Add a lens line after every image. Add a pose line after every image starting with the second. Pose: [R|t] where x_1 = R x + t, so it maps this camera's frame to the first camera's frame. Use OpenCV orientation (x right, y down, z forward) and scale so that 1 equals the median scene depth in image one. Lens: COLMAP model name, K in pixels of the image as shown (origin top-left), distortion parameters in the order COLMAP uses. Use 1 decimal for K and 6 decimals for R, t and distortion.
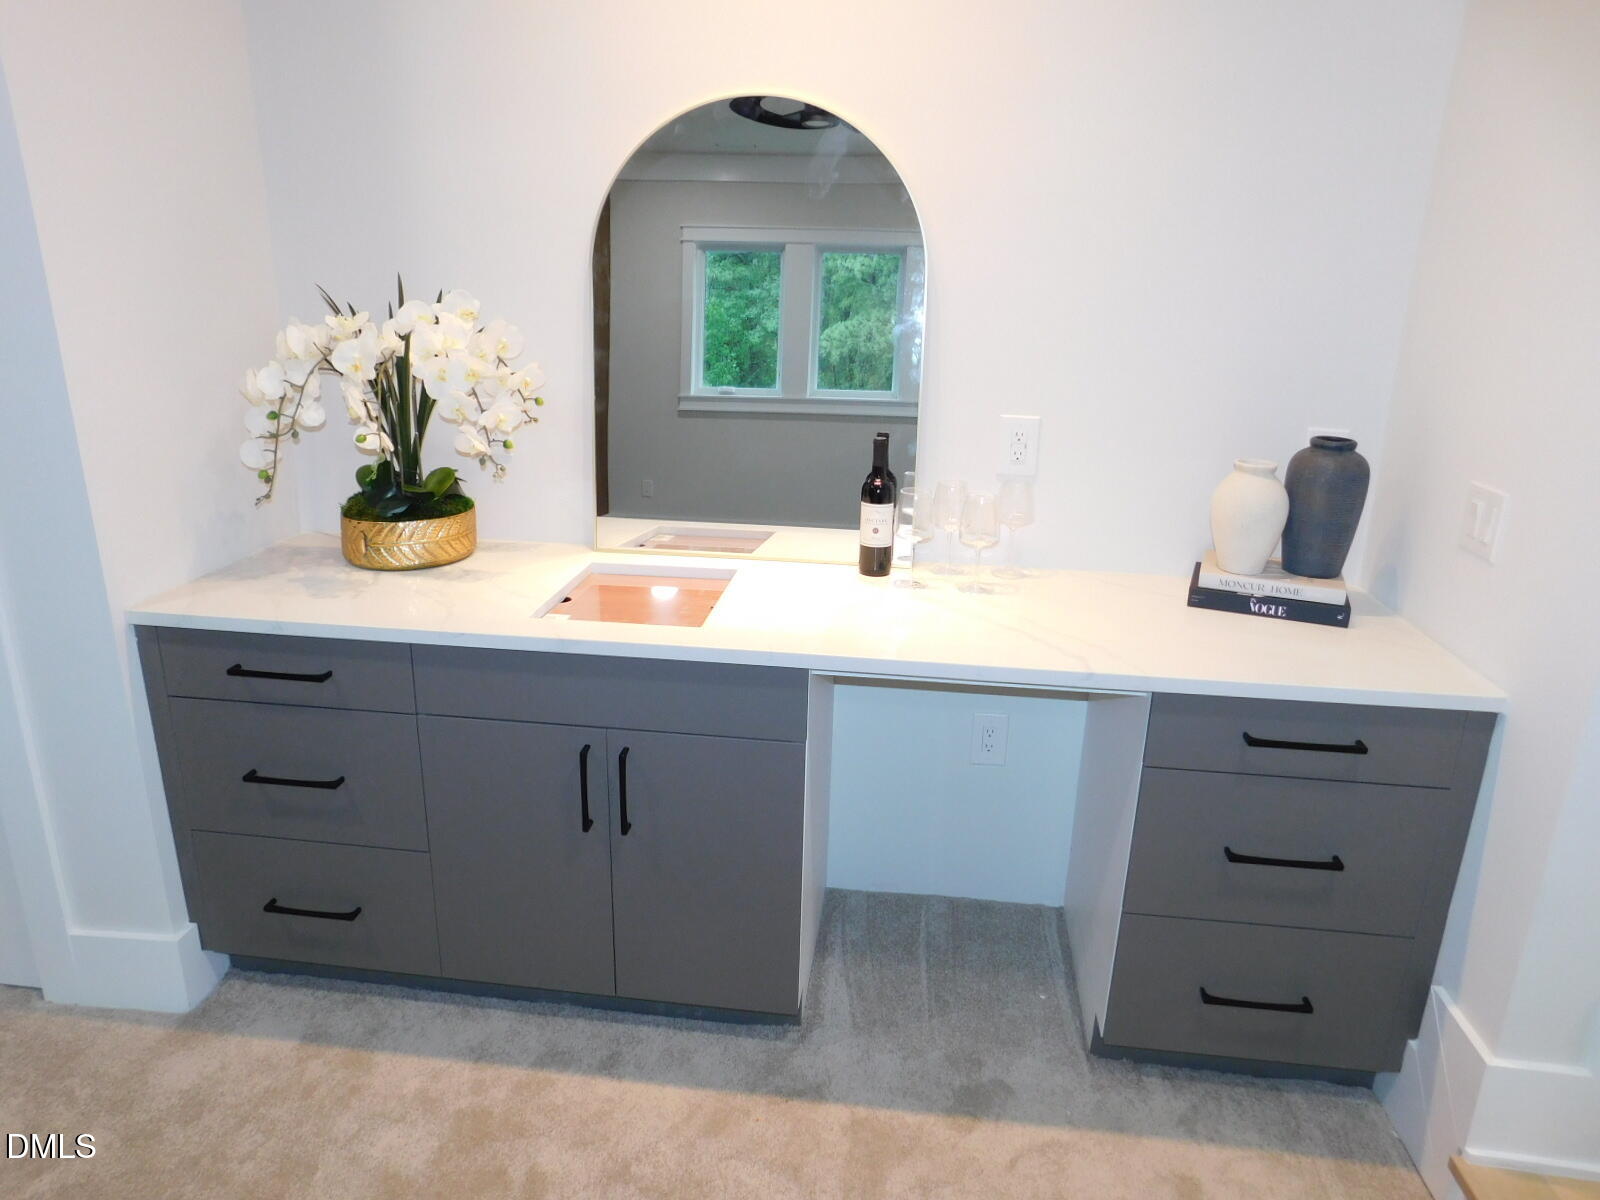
lens RADIAL K [[1061.4, 0, 800.0], [0, 1061.4, 600.0], [0, 0, 1]] dist [-0.079398, 0.072936]
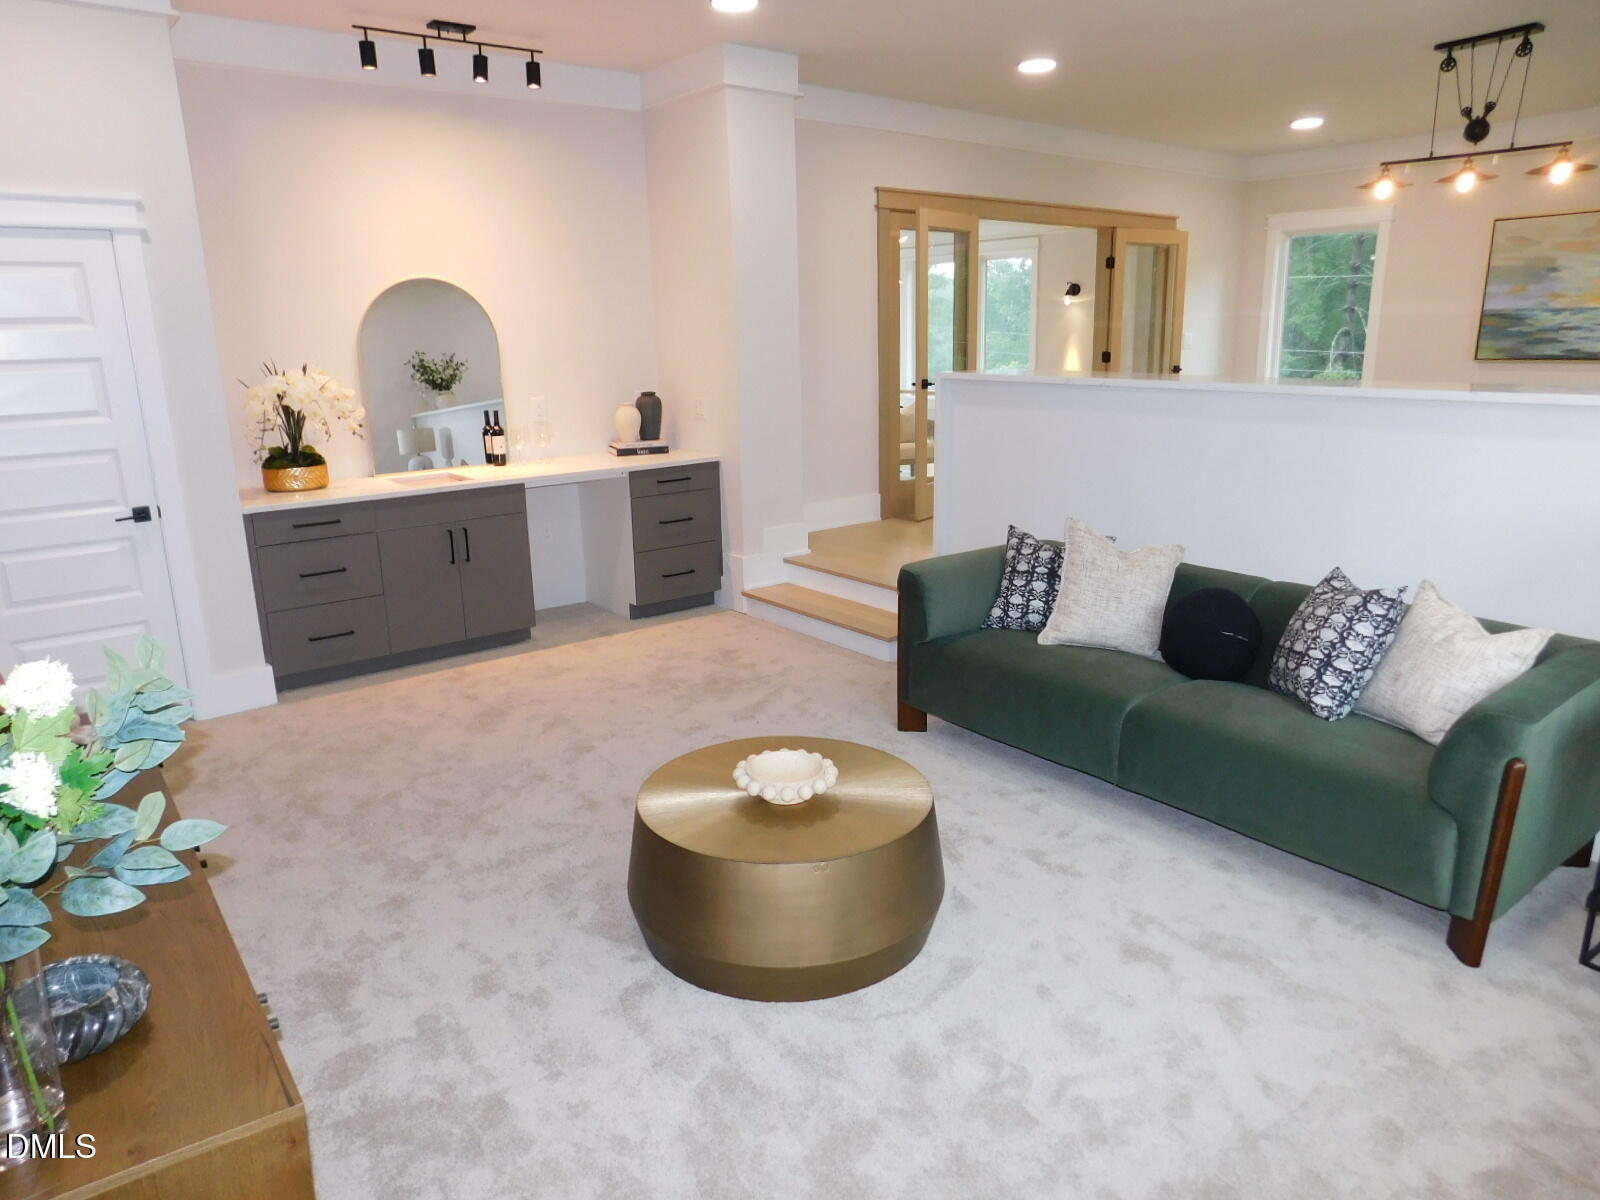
lens RADIAL K [[1085.8, 0, 785.5], [0, 1085.8, 594.3], [0, 0, 1]] dist [0.032548, 0.005543]
pose [[0.716507, -0.207040, 0.666147, -1.348733], [0.249220, 0.967893, 0.032762, 0.386756], [-0.651542, 0.142543, 0.745100, -1.433261]]
